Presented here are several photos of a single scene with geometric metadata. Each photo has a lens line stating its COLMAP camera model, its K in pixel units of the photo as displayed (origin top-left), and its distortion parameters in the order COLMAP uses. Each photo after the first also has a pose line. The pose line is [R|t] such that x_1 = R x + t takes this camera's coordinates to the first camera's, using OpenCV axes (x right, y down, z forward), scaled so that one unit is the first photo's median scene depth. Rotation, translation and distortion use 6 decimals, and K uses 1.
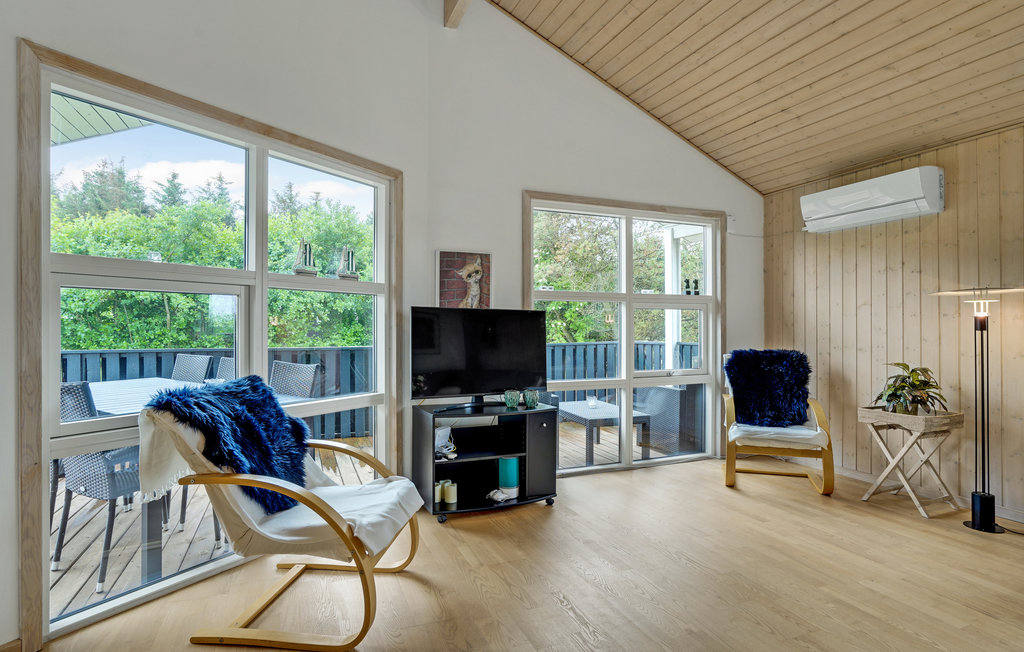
lens RADIAL K [[541.4, 0, 507.3], [0, 541.4, 322.5], [0, 0, 1]] dist [-0.047542, 0.026918]
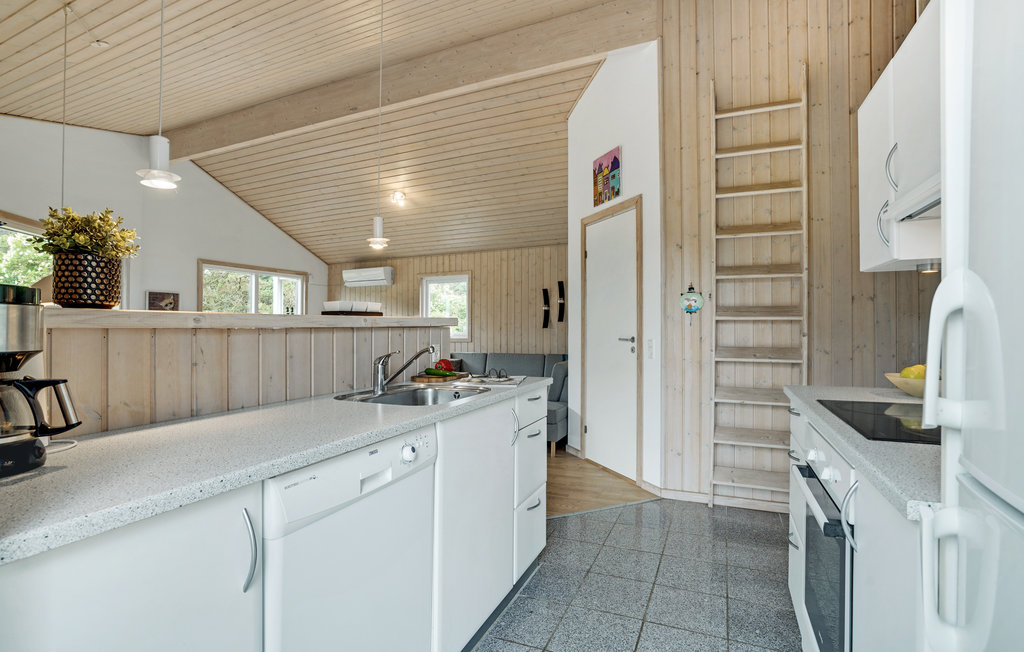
lens RADIAL K [[479.8, 0, 486.2], [0, 479.8, 322.1], [0, 0, 1]] dist [-0.000578, 0.000100]
pose [[0.748782, 0.000176, 0.662816, -0.334320], [0.003601, 0.999984, -0.004333, -0.018430], [-0.662806, 0.005631, 0.748770, -0.927576]]
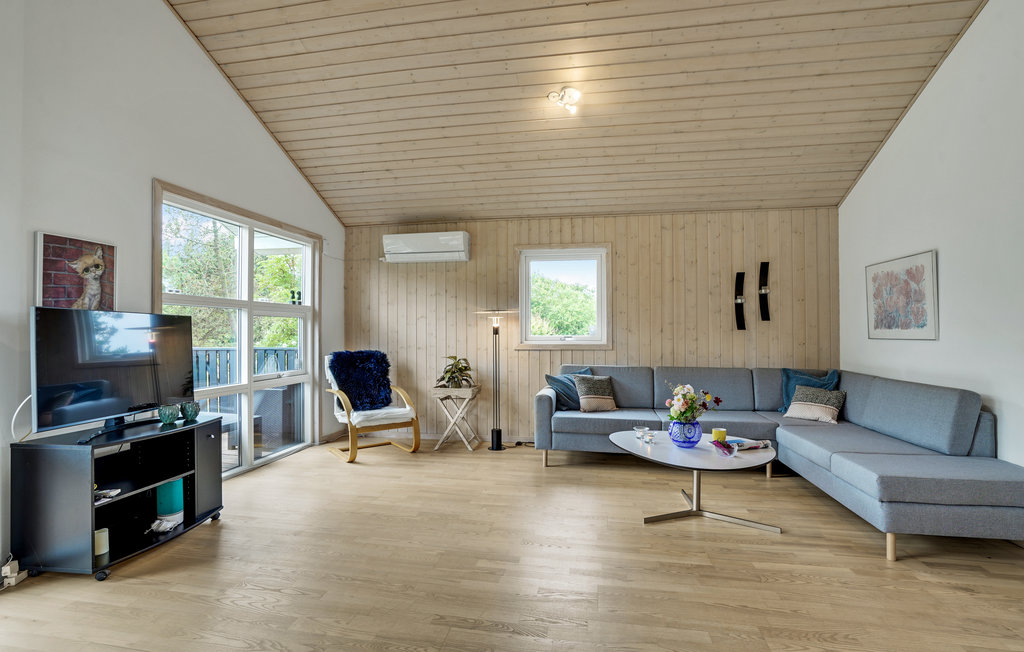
lens RADIAL K [[479.5, 0, 515.3], [0, 479.5, 325.3], [0, 0, 1]] dist [-0.031779, 0.000689]
pose [[0.533044, 0.009880, 0.846030, -0.313999], [-0.004566, 0.999951, -0.008801, -0.001092], [-0.846075, 0.000828, 0.533063, 0.094470]]
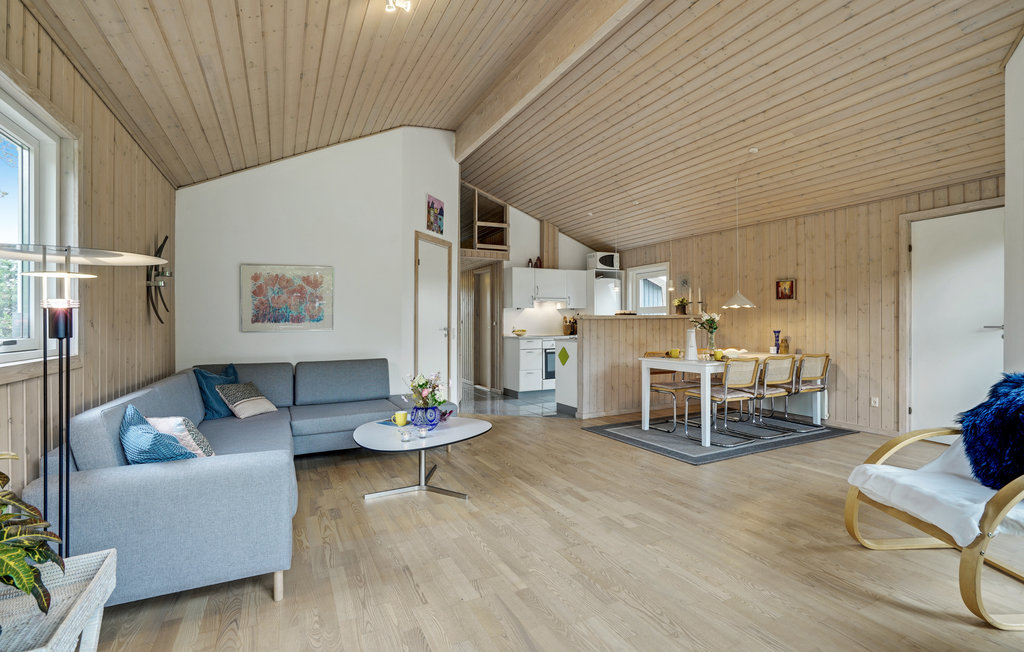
lens RADIAL K [[479.5, 0, 515.3], [0, 479.5, 325.3], [0, 0, 1]] dist [-0.031779, 0.000689]
pose [[-0.997547, 0.004540, -0.069850, 0.409275], [0.004650, 0.999988, -0.001407, 0.005266], [0.069843, -0.001728, -0.997556, 1.155535]]
